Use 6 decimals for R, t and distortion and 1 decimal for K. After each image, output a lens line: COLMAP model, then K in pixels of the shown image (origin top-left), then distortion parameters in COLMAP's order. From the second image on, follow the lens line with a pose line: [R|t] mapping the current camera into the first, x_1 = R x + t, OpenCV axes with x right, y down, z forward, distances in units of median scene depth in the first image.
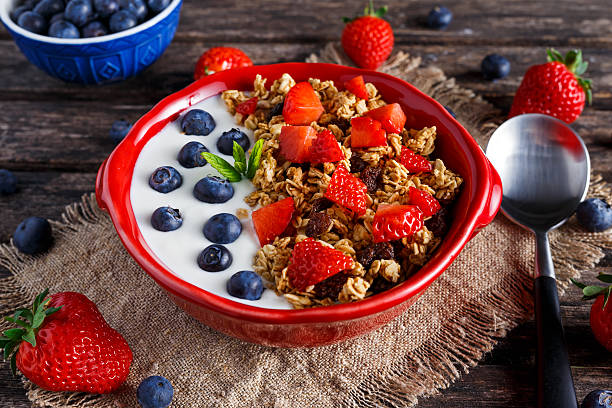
lens RADIAL K [[883.4, 0, 323.5], [0, 883.4, 205.8], [0, 0, 1]] dist [0.007206, 0.026962]
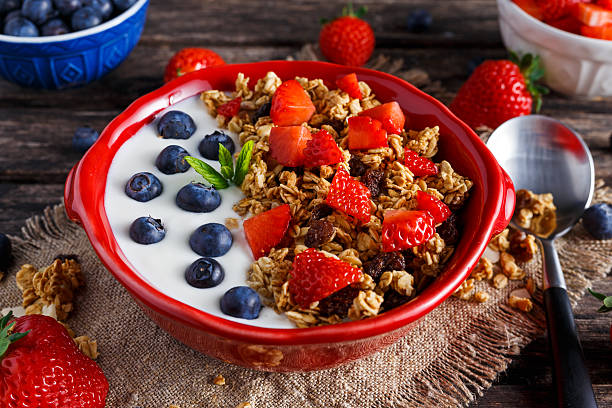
lens RADIAL K [[883.4, 0, 323.5], [0, 883.4, 205.8], [0, 0, 1]] dist [0.007206, 0.026962]
pose [[0.997980, -0.013623, 0.062058, -0.052872], [0.015150, 0.999592, -0.024196, 0.013856], [-0.061703, 0.025087, 0.997779, 0.096576]]
